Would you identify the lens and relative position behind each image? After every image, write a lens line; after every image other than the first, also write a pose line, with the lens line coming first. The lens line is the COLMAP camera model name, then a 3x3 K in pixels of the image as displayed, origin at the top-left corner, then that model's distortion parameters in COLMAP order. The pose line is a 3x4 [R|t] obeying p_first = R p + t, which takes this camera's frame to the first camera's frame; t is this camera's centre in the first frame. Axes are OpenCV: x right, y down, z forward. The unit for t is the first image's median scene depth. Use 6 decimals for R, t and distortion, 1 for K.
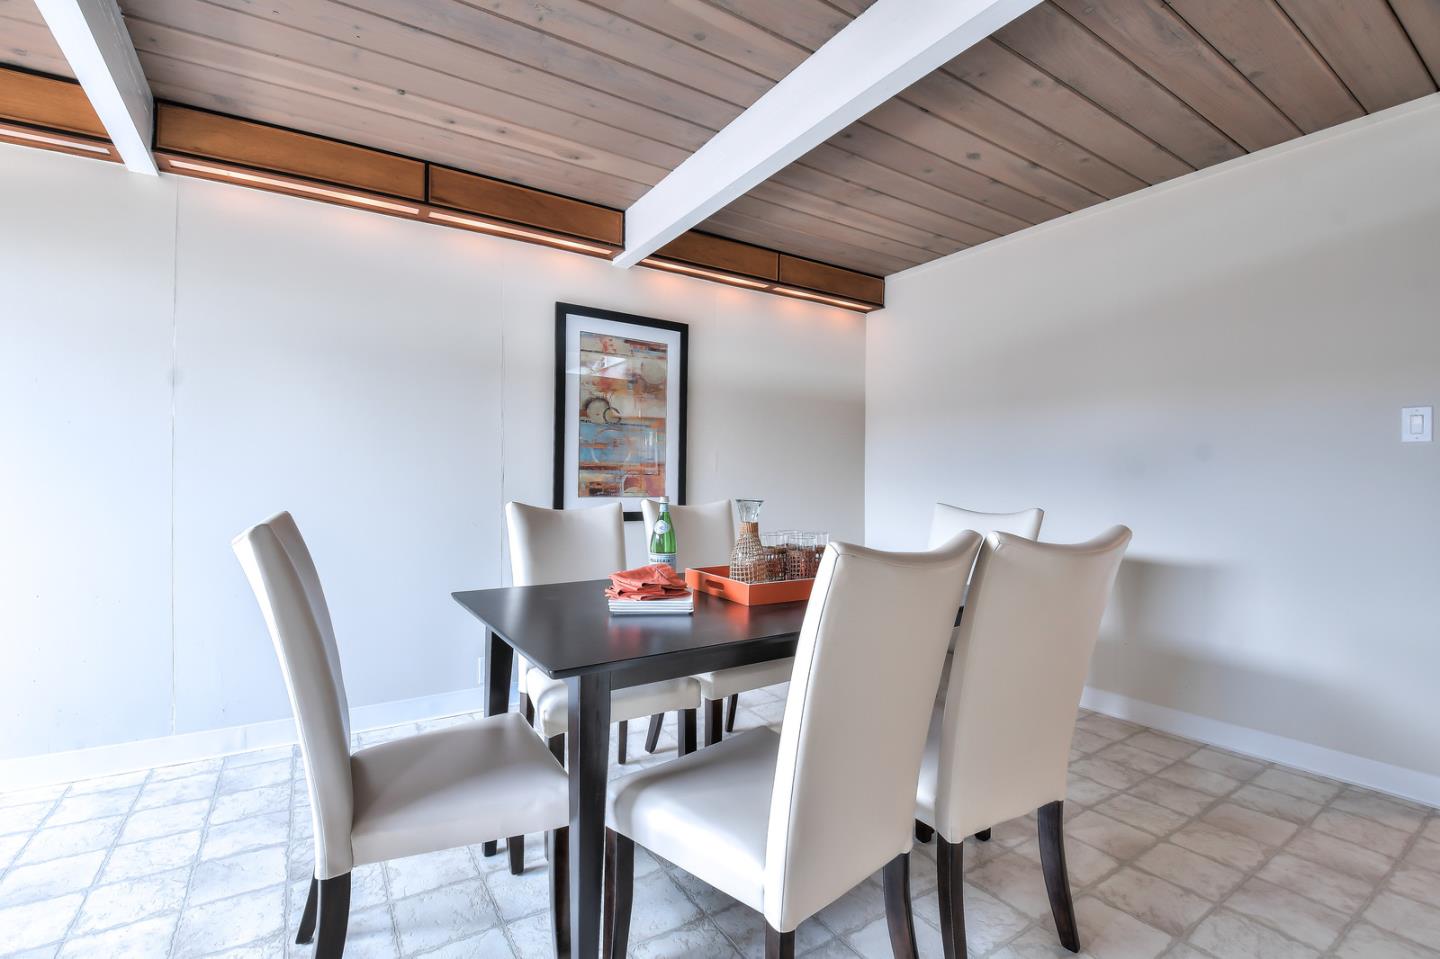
lens RADIAL K [[636.7, 0, 720.7], [0, 636.7, 493.1], [0, 0, 1]] dist [-0.028353, 0.000571]
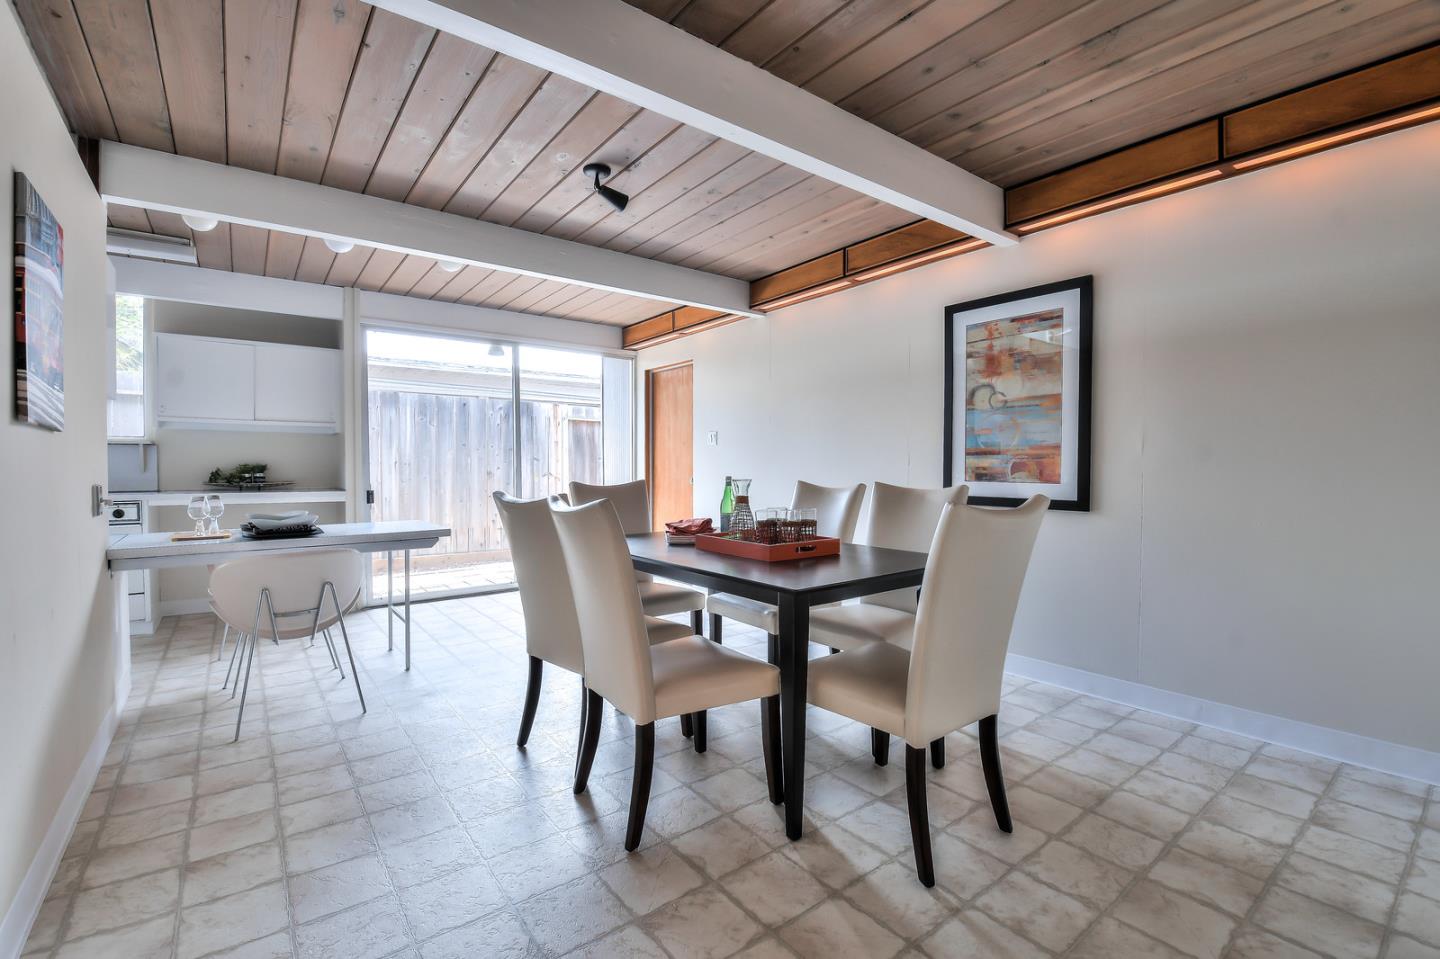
lens RADIAL K [[636.7, 0, 722.3], [0, 636.7, 469.7], [0, 0, 1]] dist [-0.028353, 0.000571]
pose [[0.057433, -0.003470, -0.998343, 0.790601], [-0.018983, 0.999809, -0.004567, -0.000506], [0.998169, 0.019214, 0.057356, 0.516991]]
